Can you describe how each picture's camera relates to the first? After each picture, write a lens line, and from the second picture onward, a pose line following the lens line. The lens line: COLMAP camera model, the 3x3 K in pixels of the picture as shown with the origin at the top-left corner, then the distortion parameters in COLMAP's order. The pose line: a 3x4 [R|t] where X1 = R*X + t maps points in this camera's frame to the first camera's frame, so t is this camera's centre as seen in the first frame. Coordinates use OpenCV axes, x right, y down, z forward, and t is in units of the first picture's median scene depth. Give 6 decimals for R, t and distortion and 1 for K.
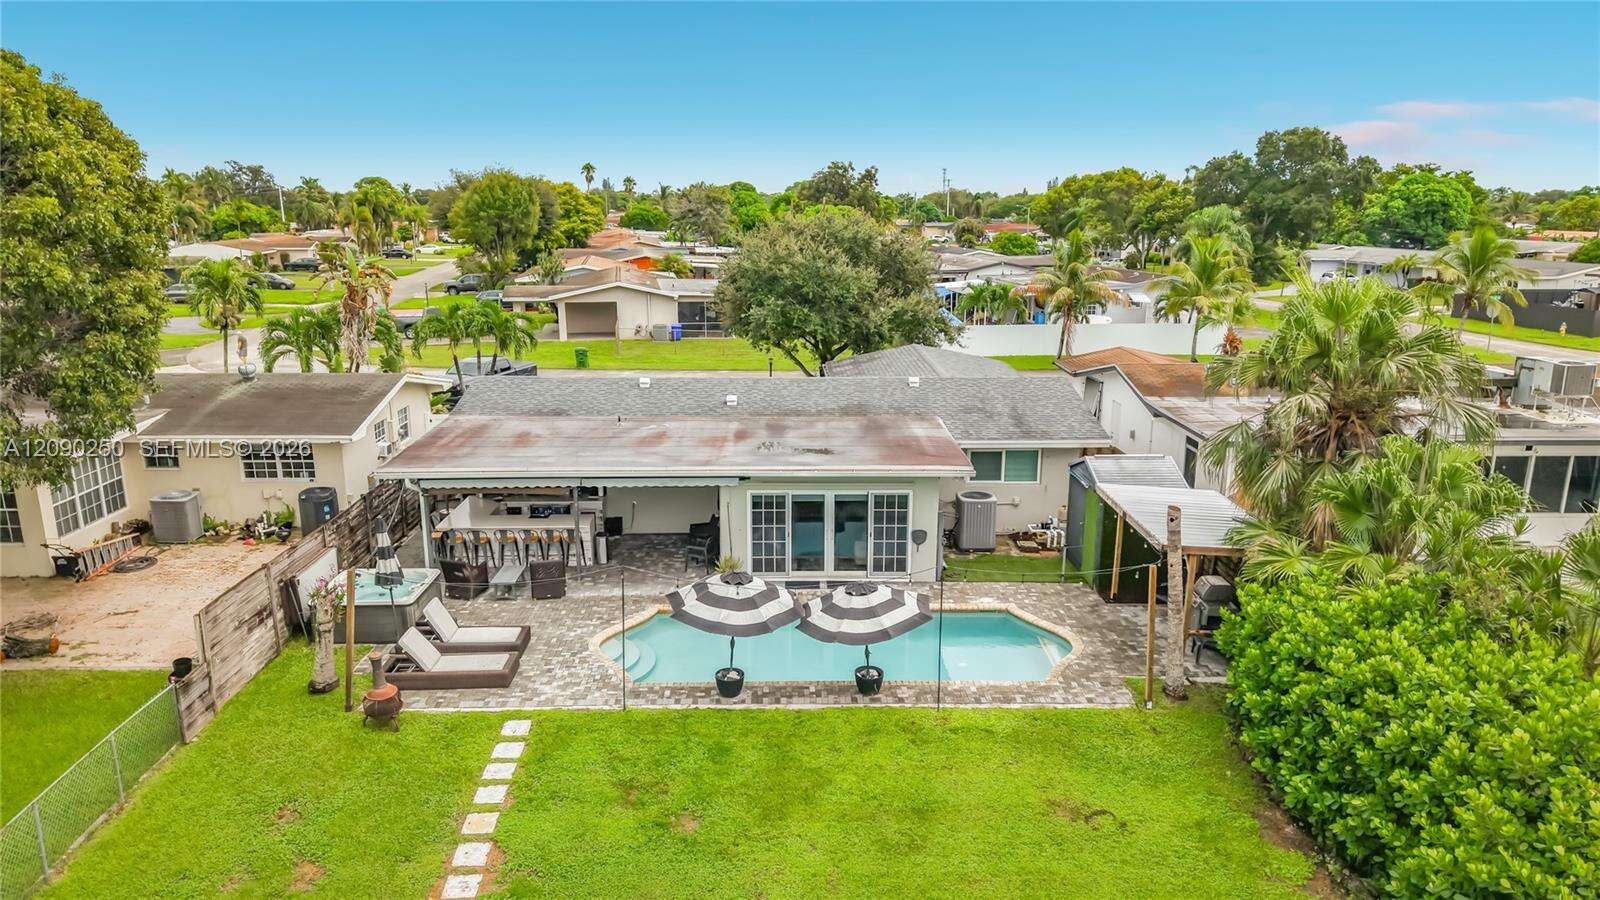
lens RADIAL K [[1082.6, 0, 800.0], [0, 1082.6, 450.0], [0, 0, 1]] dist [0.003795, -0.034171]
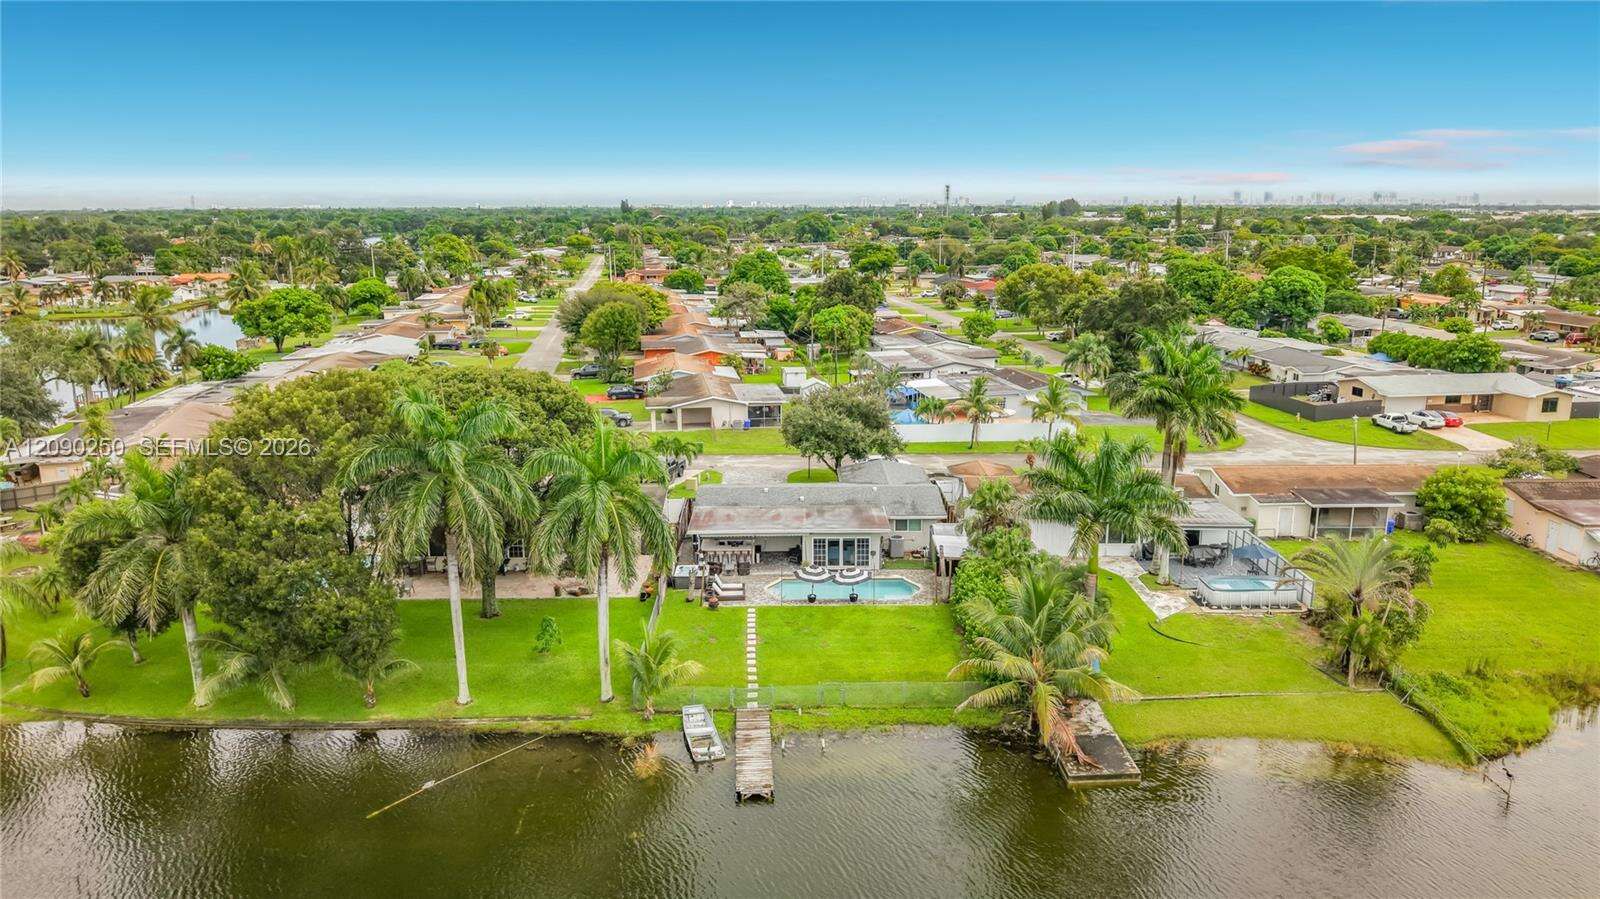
lens RADIAL K [[1082.6, 0, 800.0], [0, 1082.6, 449.5], [0, 0, 1]] dist [0.003795, -0.034171]
pose [[0.999962, -0.003979, -0.007779, -0.056717], [0.003957, 0.999988, -0.002821, -0.181302], [0.007790, 0.002790, 0.999966, -1.807750]]
